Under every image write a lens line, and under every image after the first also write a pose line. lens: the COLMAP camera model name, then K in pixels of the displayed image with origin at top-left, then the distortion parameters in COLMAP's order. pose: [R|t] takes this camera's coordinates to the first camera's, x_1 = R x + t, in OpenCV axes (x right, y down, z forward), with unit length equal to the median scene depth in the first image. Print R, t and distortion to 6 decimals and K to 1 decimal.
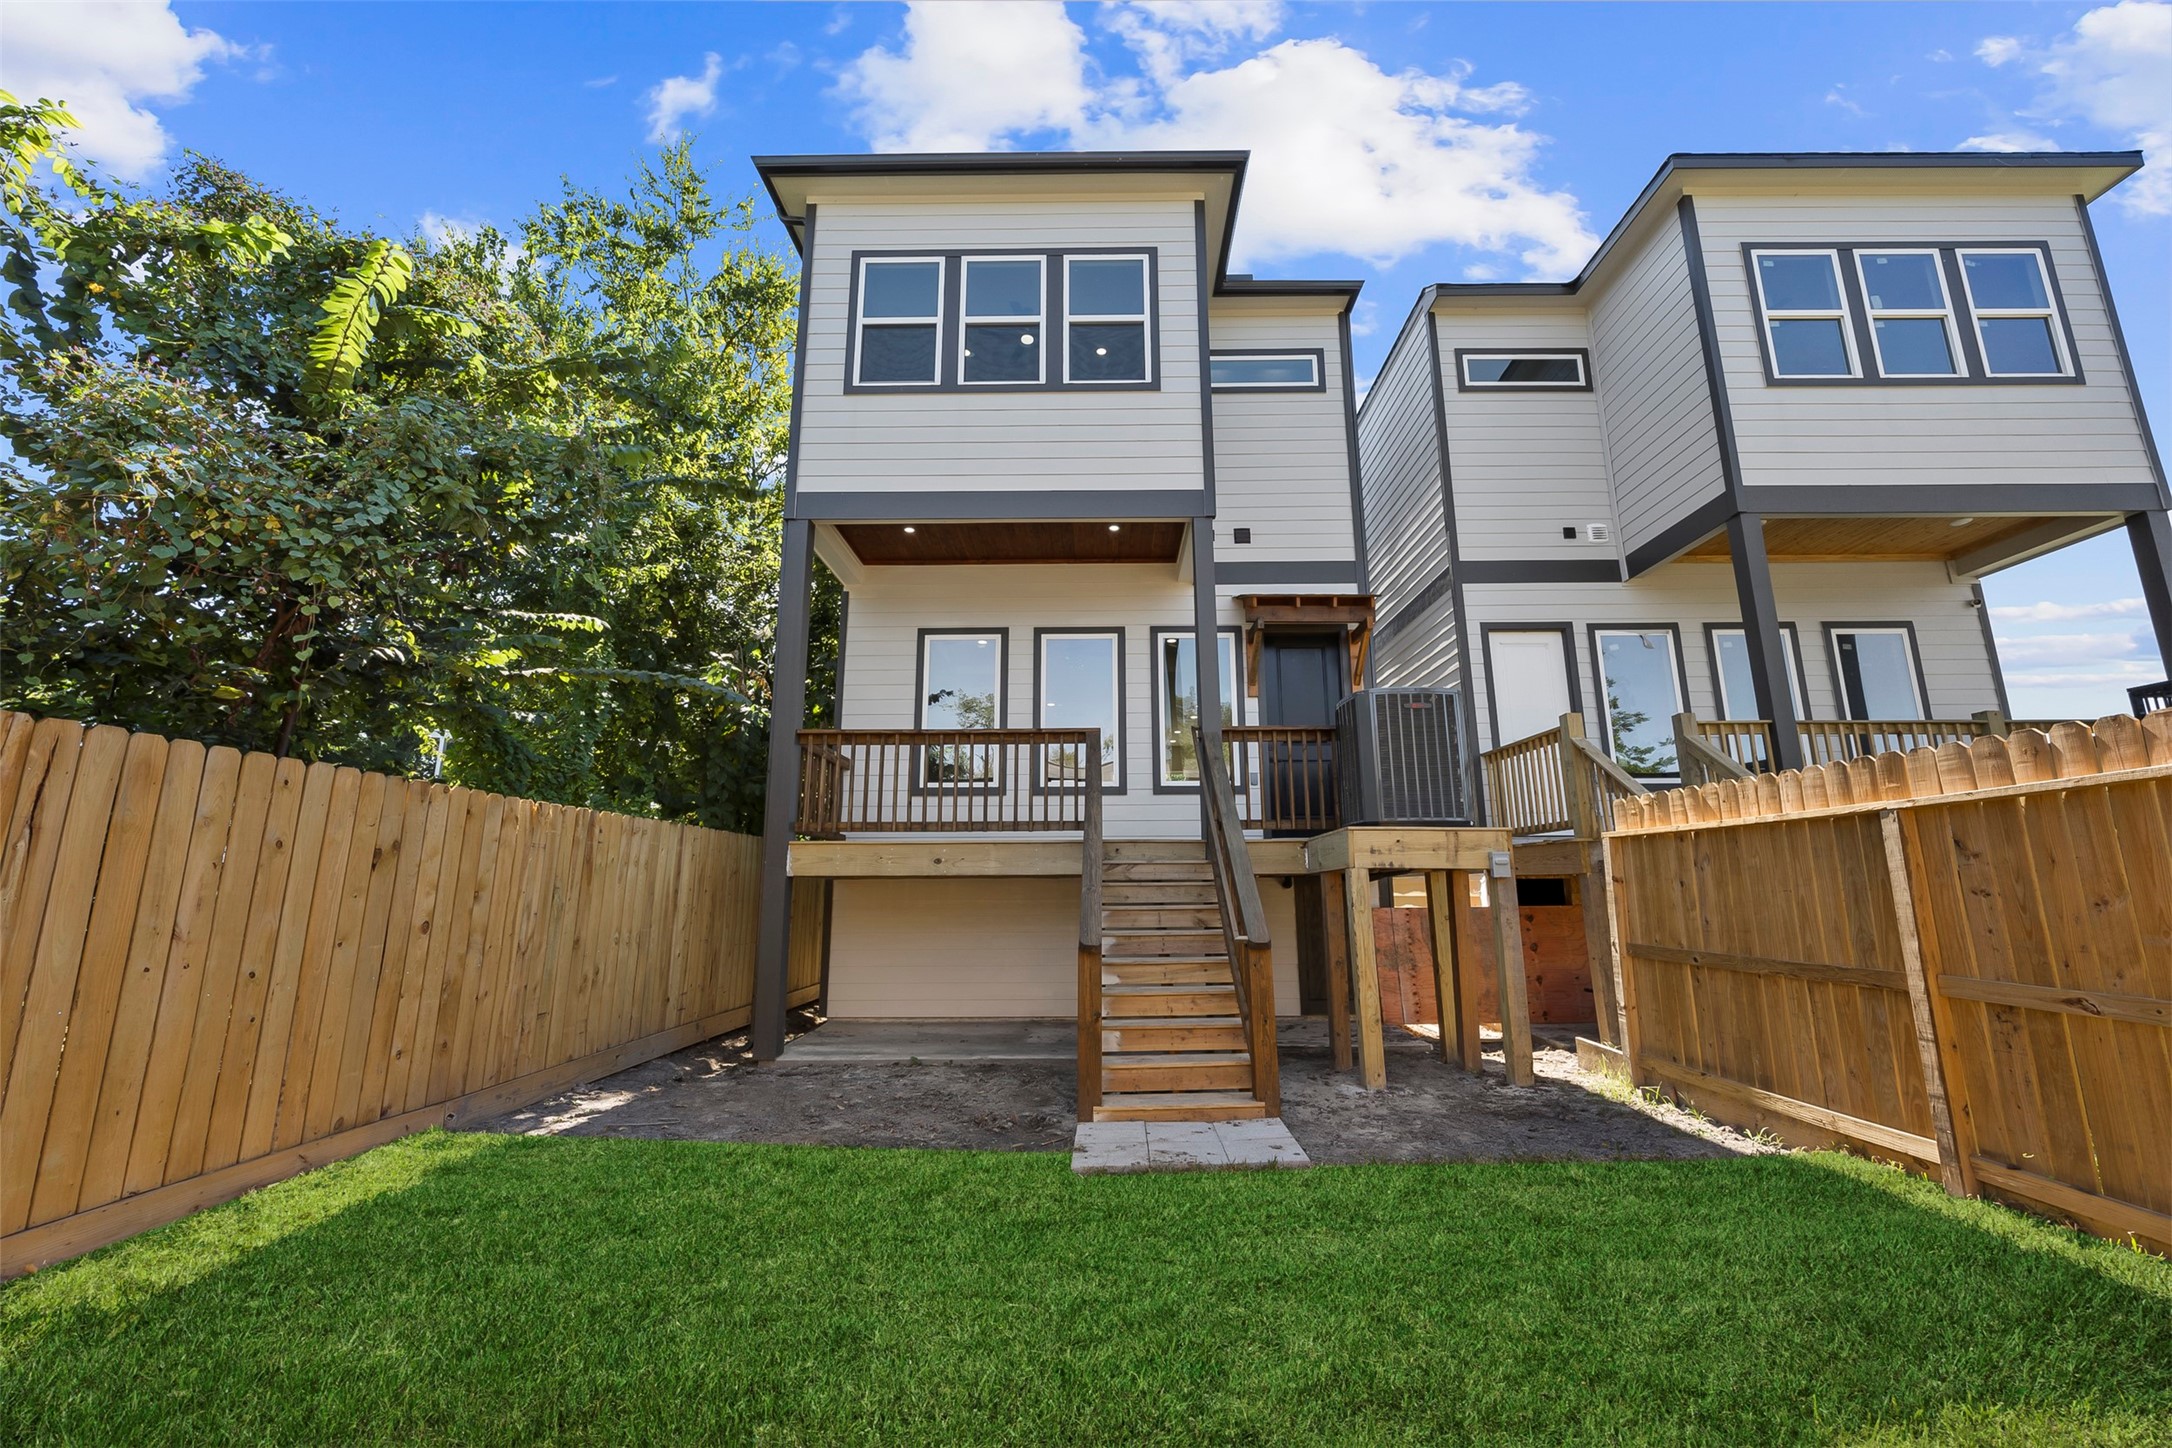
lens RADIAL K [[822.6, 0, 1094.6], [0, 822.6, 730.4], [0, 0, 1]] dist [-0.001934, -0.000252]
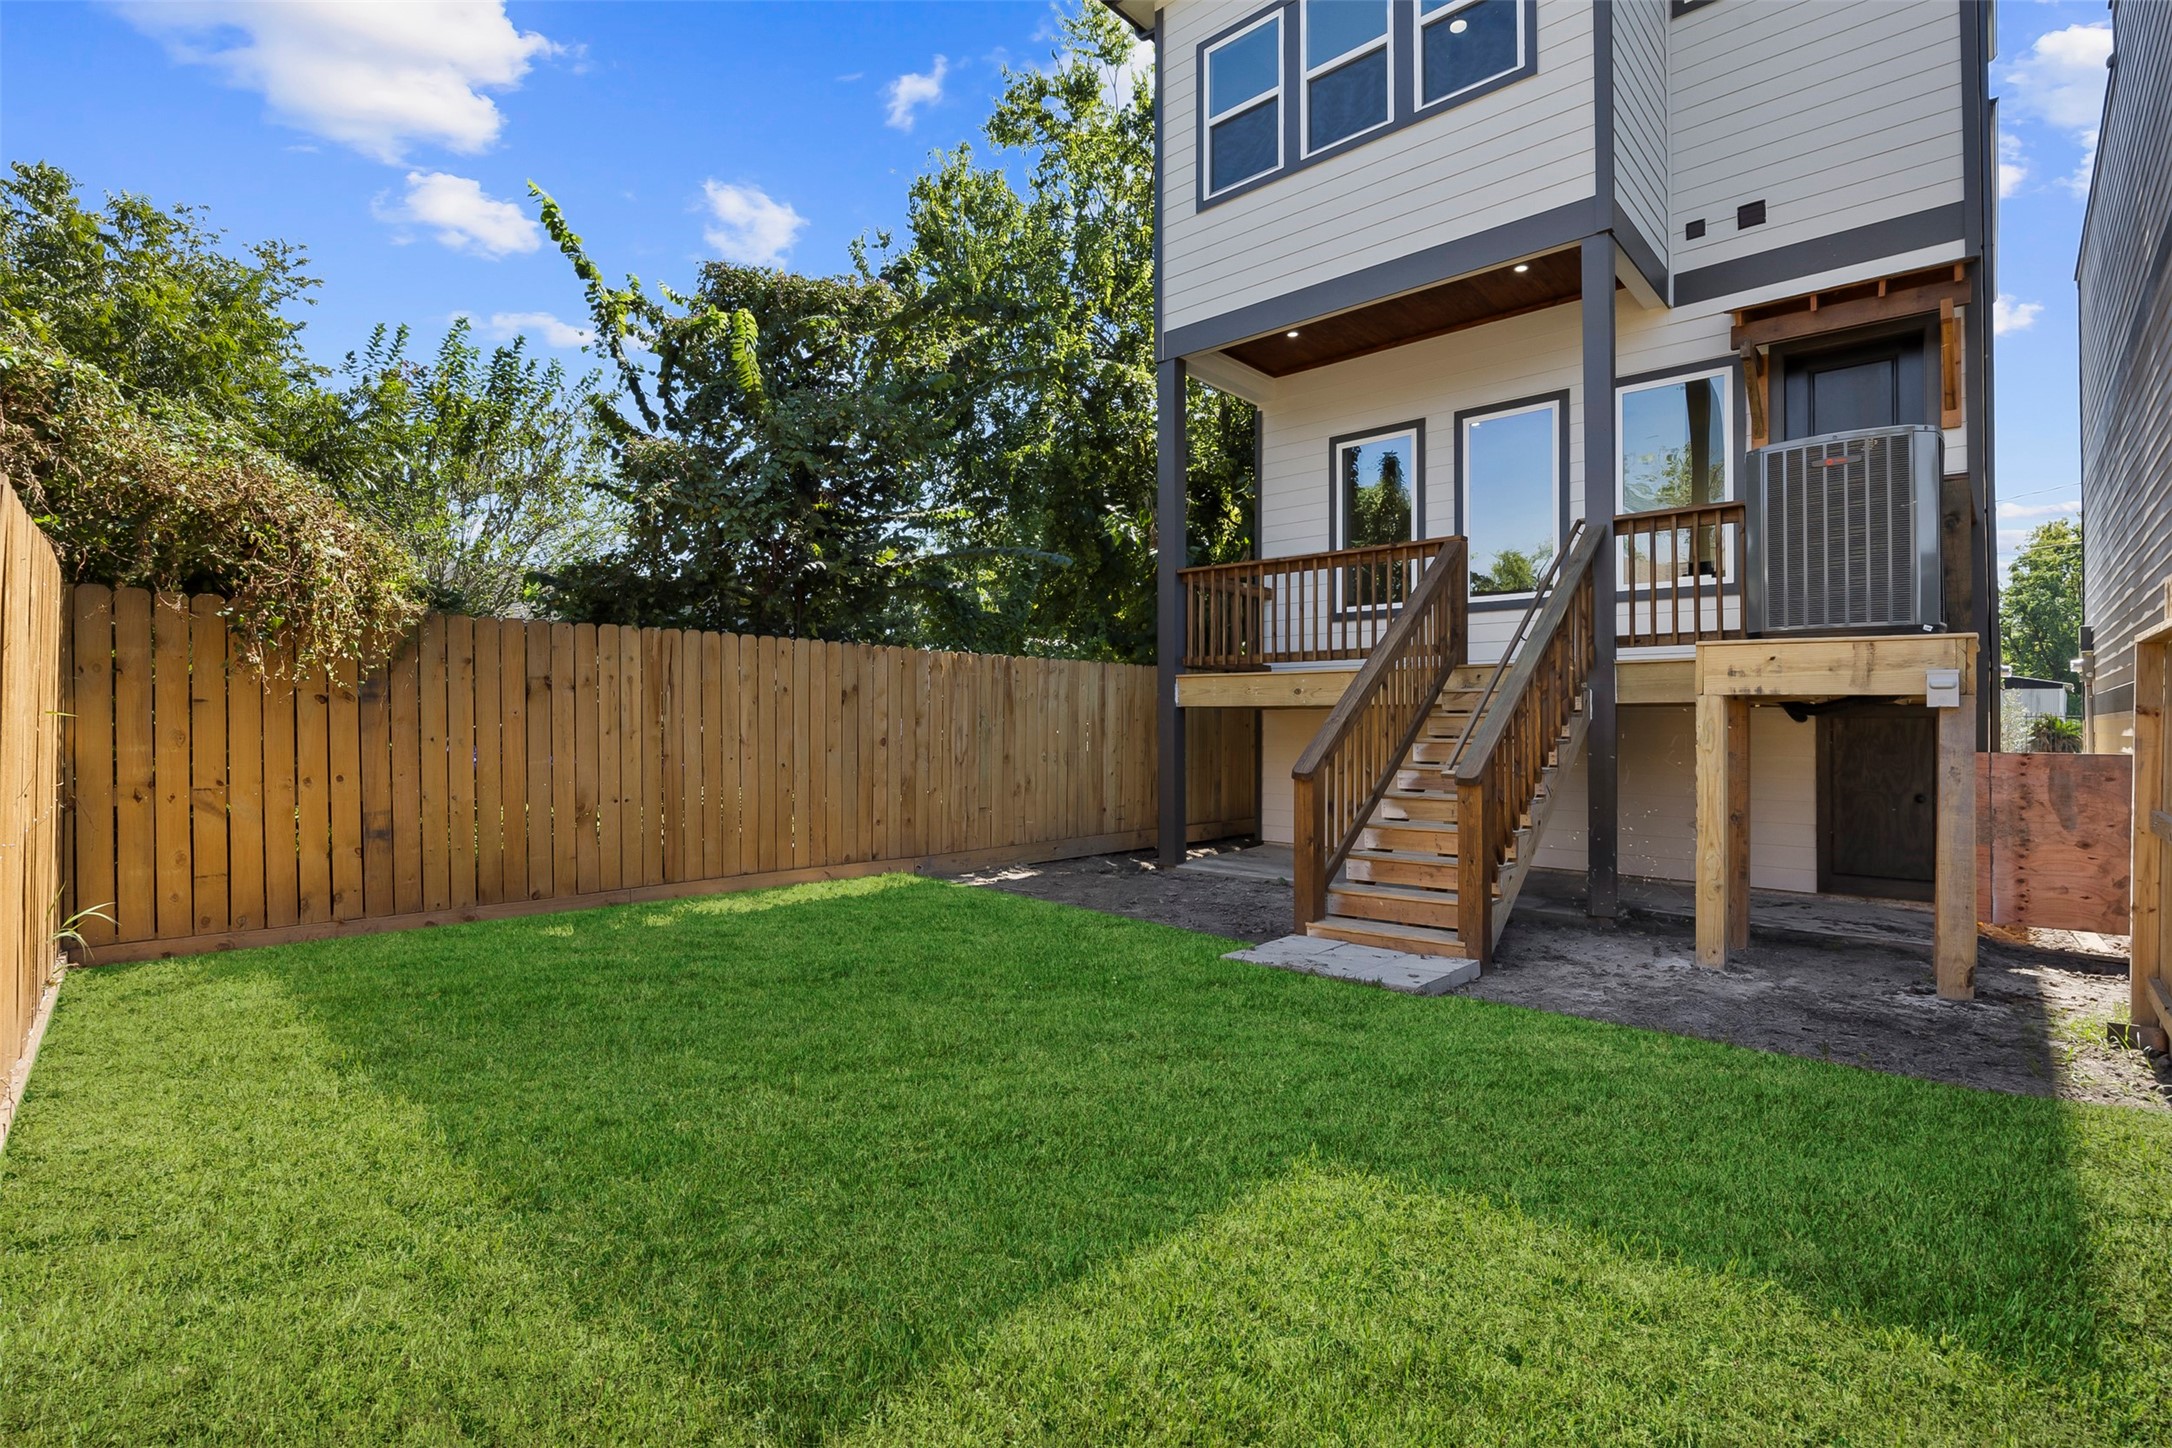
lens RADIAL K [[993.2, 0, 1101.8], [0, 993.2, 718.8], [0, 0, 1]] dist [-0.015879, 0.000013]
pose [[0.751446, 0.005575, -0.659771, 0.407282], [0.118531, 0.982555, 0.143303, -0.007577], [0.649060, -0.185888, 0.737676, -0.038547]]
